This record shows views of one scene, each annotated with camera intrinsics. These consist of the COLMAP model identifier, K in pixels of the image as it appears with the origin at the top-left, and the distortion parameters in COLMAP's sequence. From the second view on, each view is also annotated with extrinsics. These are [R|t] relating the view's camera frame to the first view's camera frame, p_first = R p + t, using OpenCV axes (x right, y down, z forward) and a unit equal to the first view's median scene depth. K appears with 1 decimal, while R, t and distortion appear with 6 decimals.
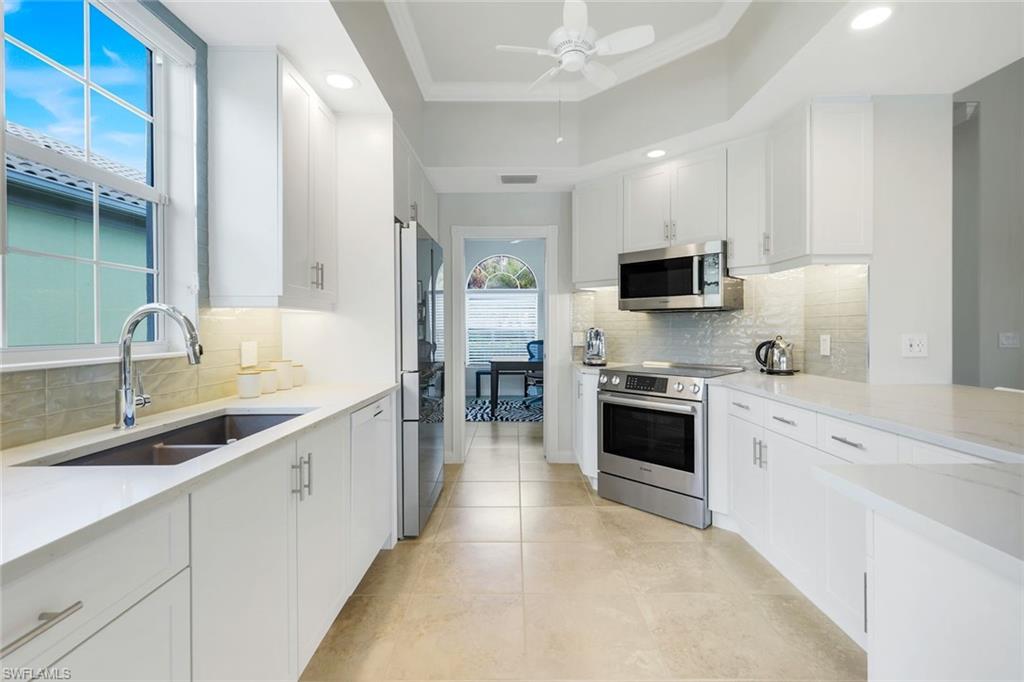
lens RADIAL K [[447.5, 0, 514.3], [0, 447.5, 330.3], [0, 0, 1]] dist [0.003787, 0.000392]
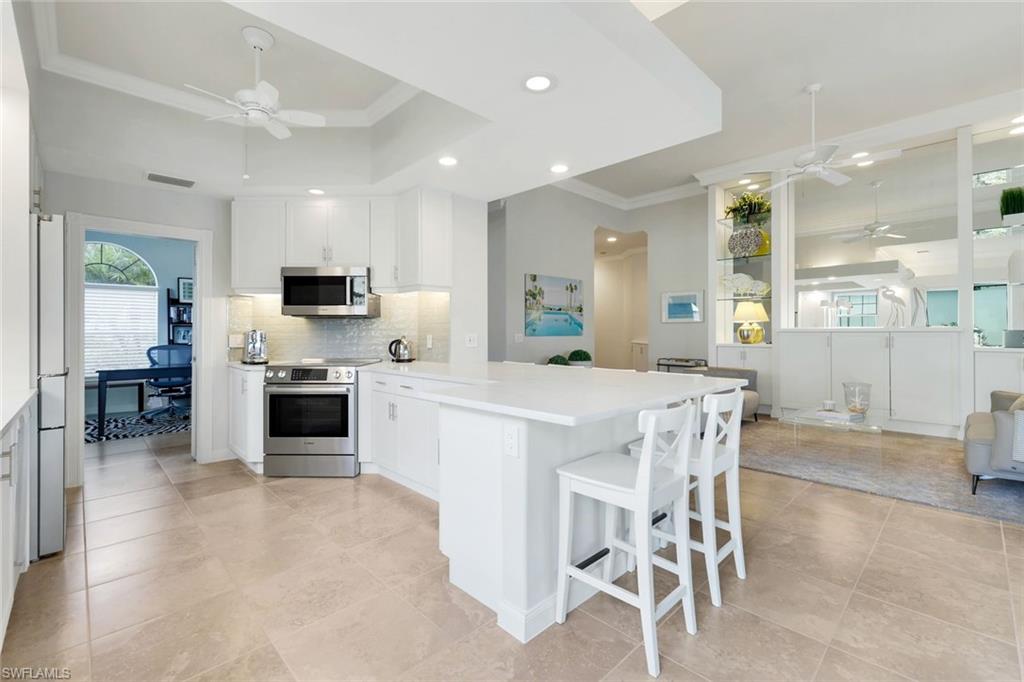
lens RADIAL K [[447.5, 0, 514.3], [0, 447.5, 330.3], [0, 0, 1]] dist [0.003787, 0.000392]
pose [[0.711689, 0.004230, 0.702482, -0.174628], [0.004002, 0.999941, -0.010075, 0.010026], [-0.702483, 0.009981, 0.711631, -0.289045]]
